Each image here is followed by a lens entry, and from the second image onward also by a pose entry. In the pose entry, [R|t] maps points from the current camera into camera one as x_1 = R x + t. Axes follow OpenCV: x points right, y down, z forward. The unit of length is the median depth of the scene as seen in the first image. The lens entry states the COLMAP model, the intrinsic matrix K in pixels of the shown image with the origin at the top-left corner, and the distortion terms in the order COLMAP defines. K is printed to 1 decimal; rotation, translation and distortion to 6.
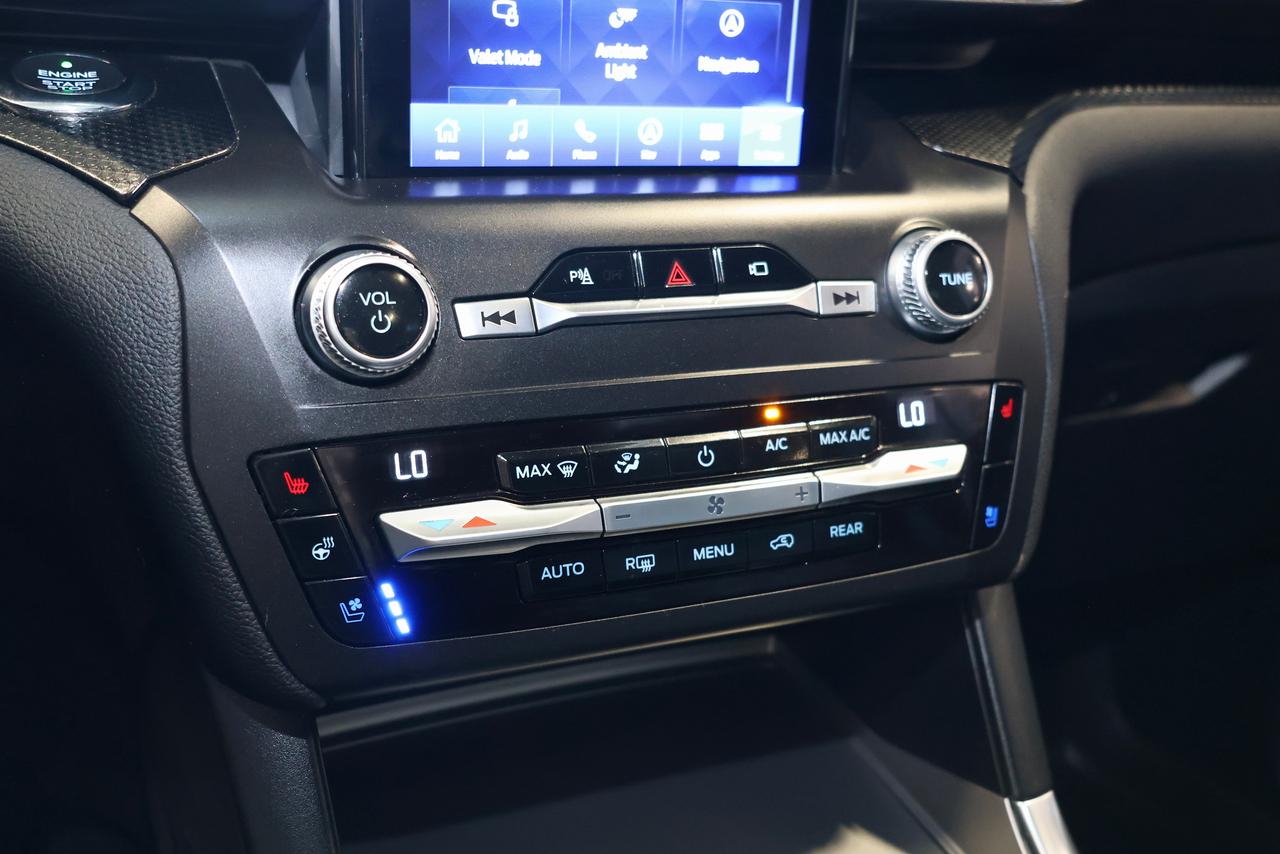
lens RADIAL K [[1277.6, 0, 637.7], [0, 1277.6, 415.6], [0, 0, 1]] dist [0.008317, 0.000000]
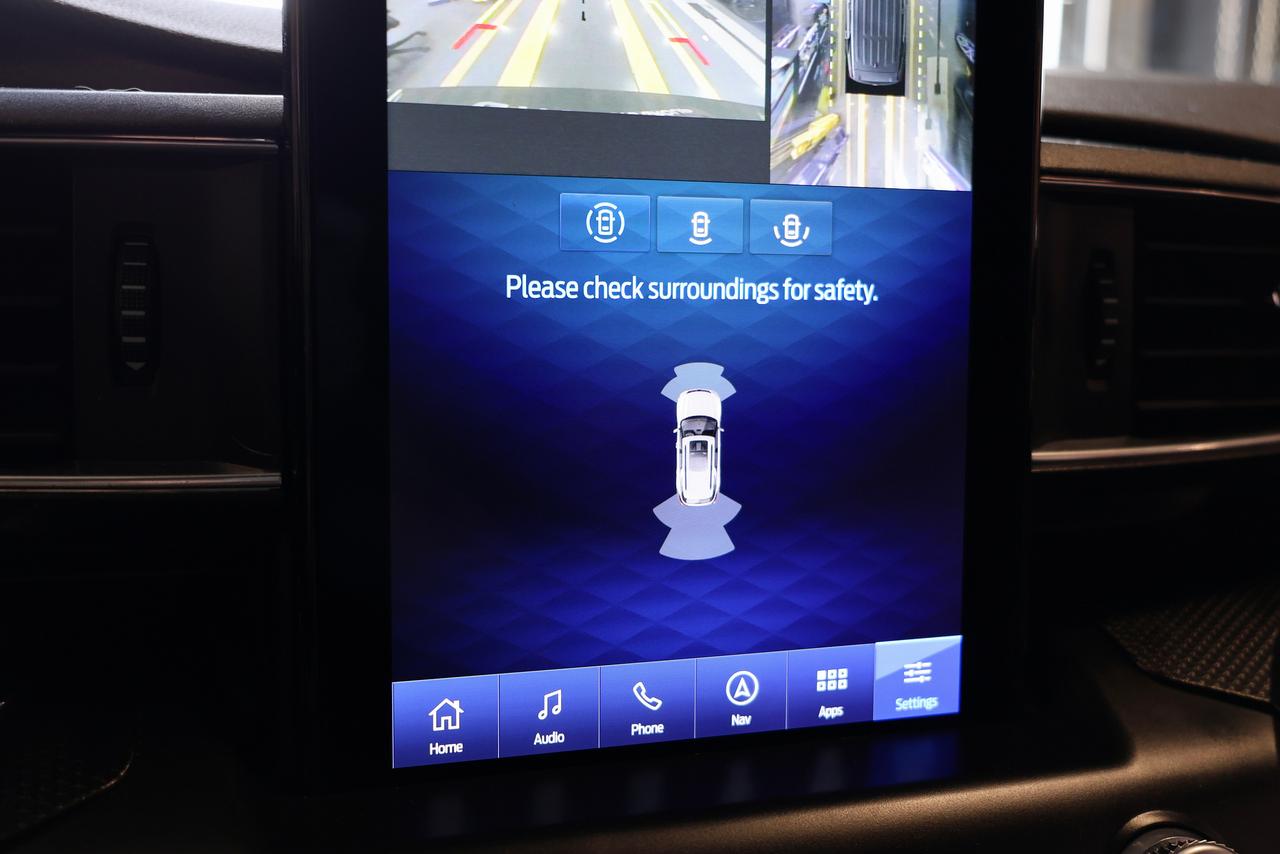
lens RADIAL K [[1394.2, 0, 647.6], [0, 1394.2, 429.6], [0, 0, 1]] dist [-0.014218, 0.000000]
pose [[0.994548, -0.028628, -0.100273, 0.041801], [0.007166, 0.978067, -0.208167, -0.217999], [0.104033, 0.206313, 0.972940, 0.241334]]
